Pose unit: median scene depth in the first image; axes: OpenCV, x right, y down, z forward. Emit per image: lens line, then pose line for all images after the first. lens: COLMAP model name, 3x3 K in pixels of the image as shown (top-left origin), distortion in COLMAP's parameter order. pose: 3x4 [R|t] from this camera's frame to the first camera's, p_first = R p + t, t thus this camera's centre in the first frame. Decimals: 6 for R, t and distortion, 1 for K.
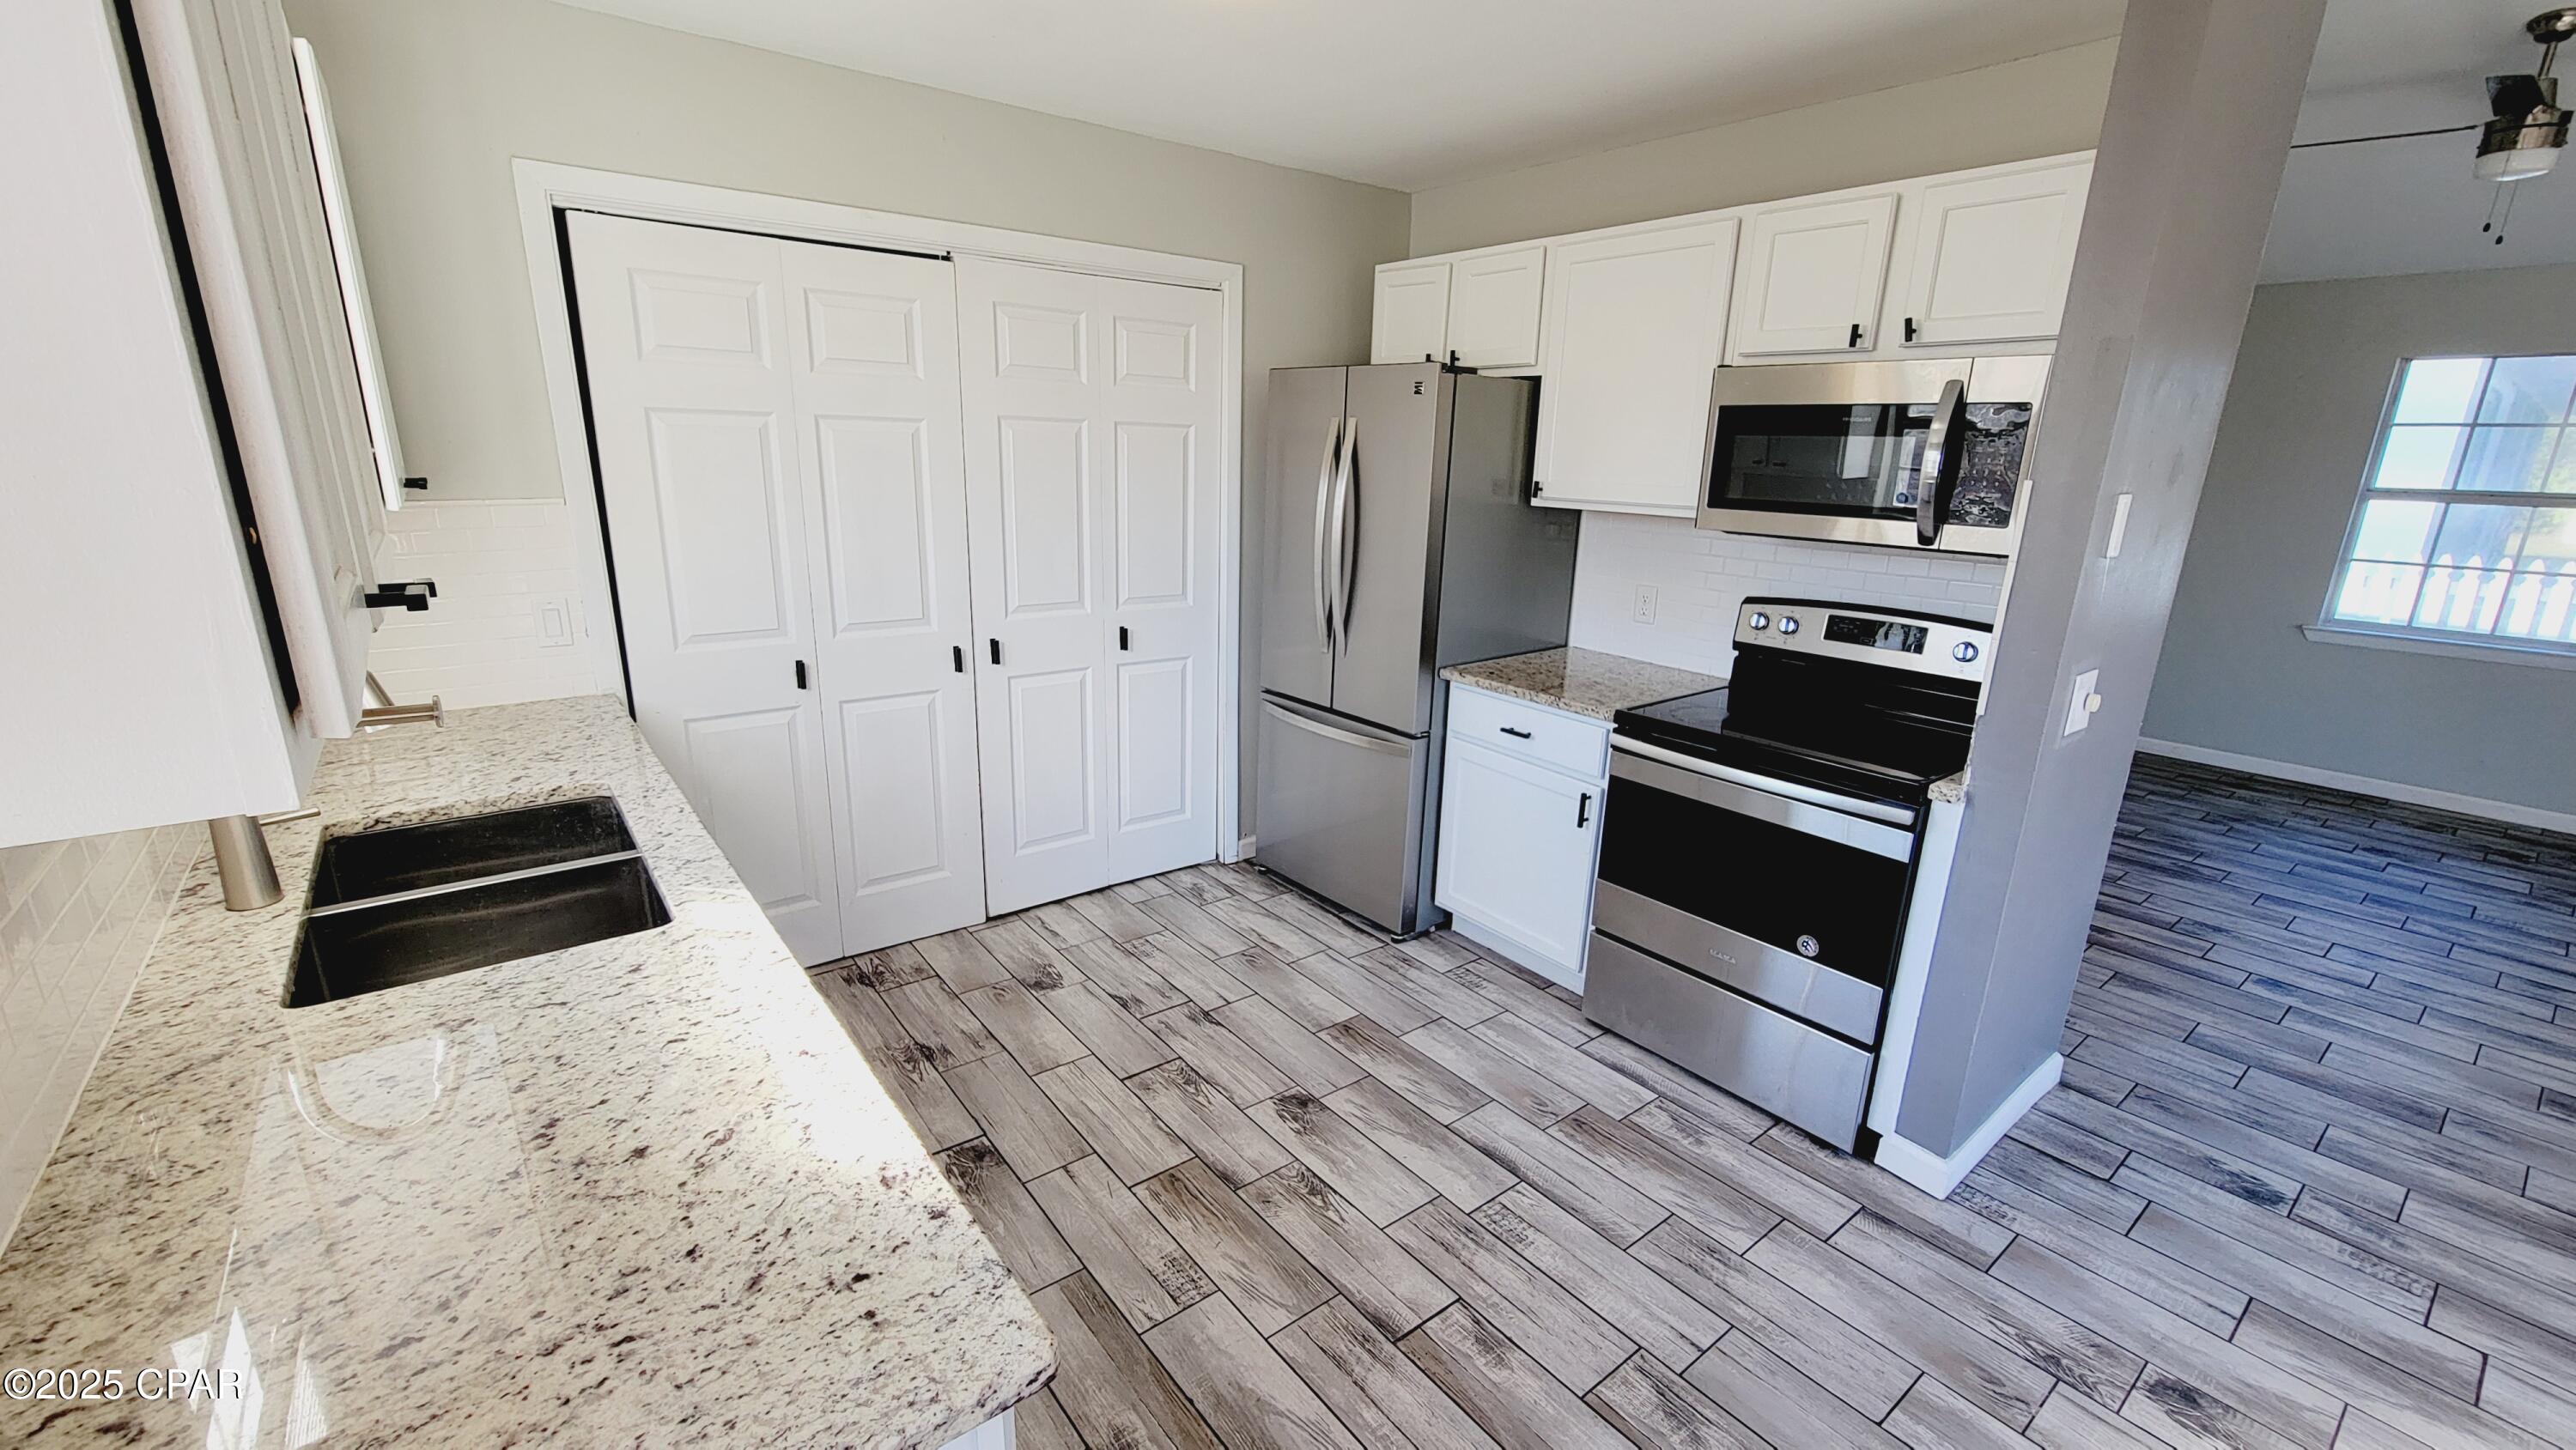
lens RADIAL K [[1052.6, 0, 1300.9], [0, 1052.6, 742.4], [0, 0, 1]] dist [-0.001659, 0.000365]
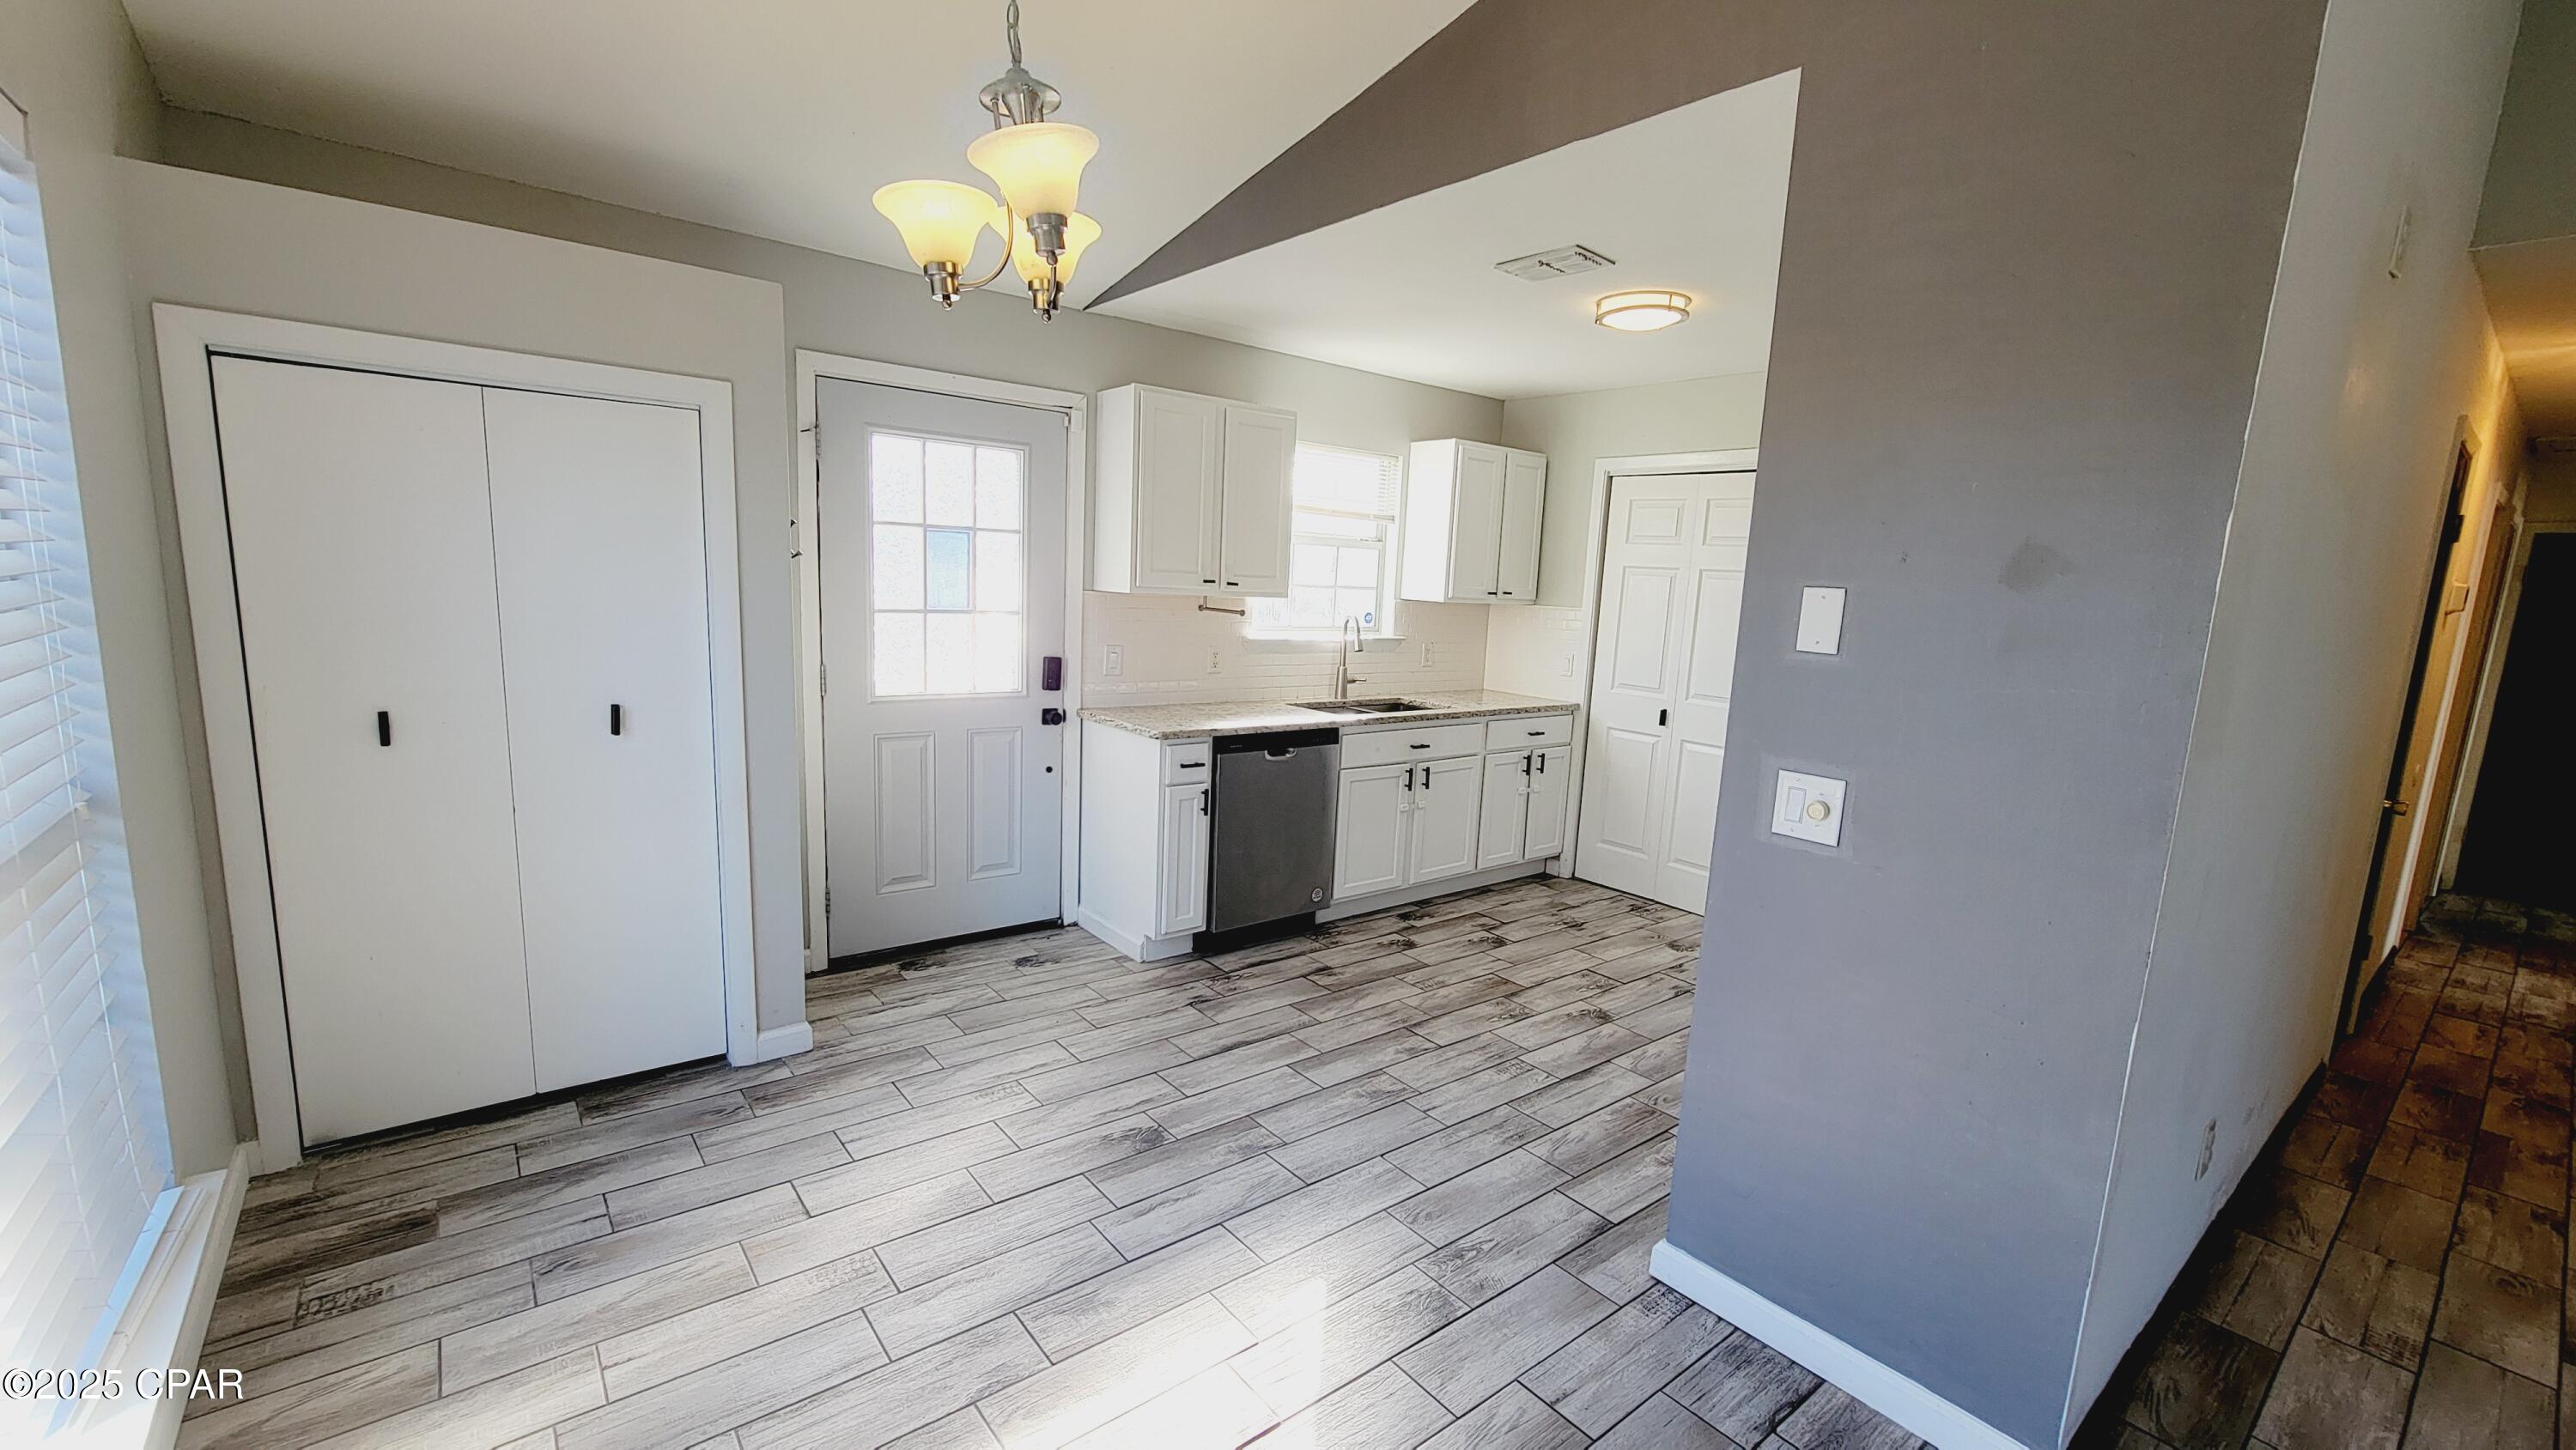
lens RADIAL K [[1052.6, 0, 1300.9], [0, 1052.6, 742.4], [0, 0, 1]] dist [-0.001659, 0.000365]
pose [[0.012990, 0.133164, -0.991009, 1.185553], [-0.323500, 0.938350, 0.121848, -0.043620], [0.946139, 0.319009, 0.055268, 0.359792]]
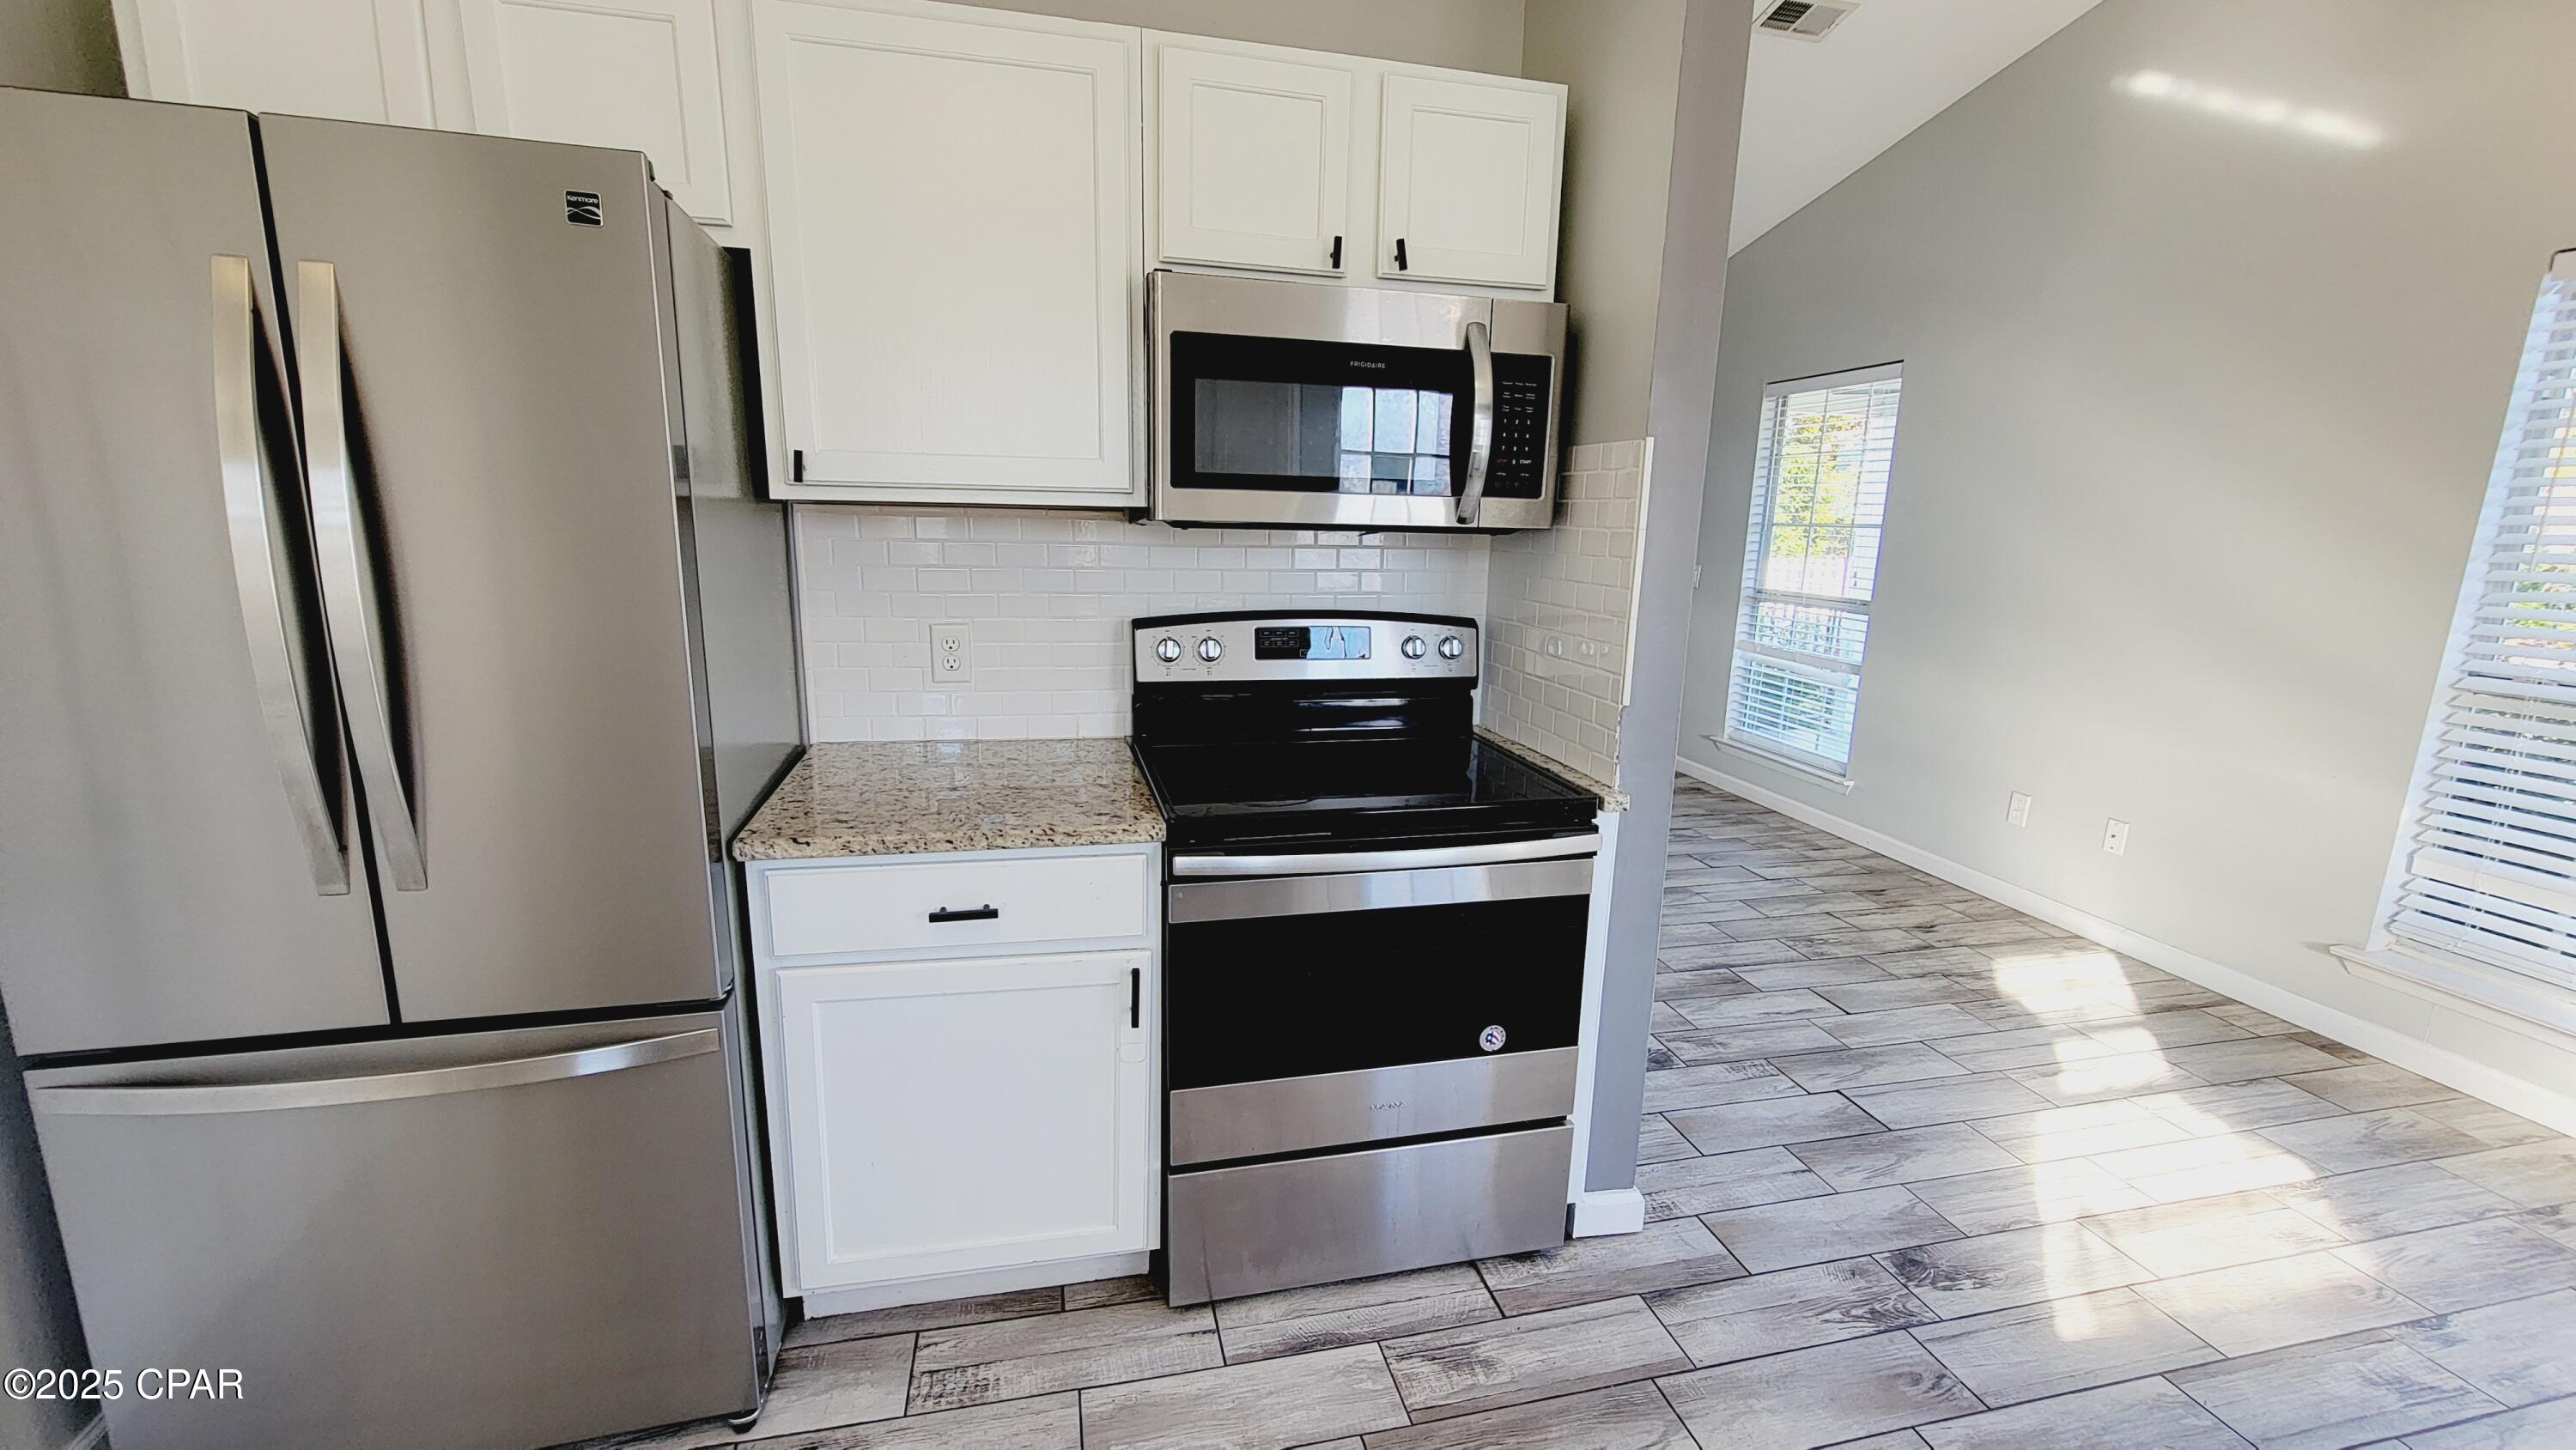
lens RADIAL K [[1052.6, 0, 1300.9], [0, 1052.6, 742.4], [0, 0, 1]] dist [-0.001659, 0.000365]
pose [[0.416938, -0.208715, 0.884647, -0.180511], [0.236403, 0.964684, 0.116181, -0.116031], [-0.877654, 0.160693, 0.451554, 0.600542]]
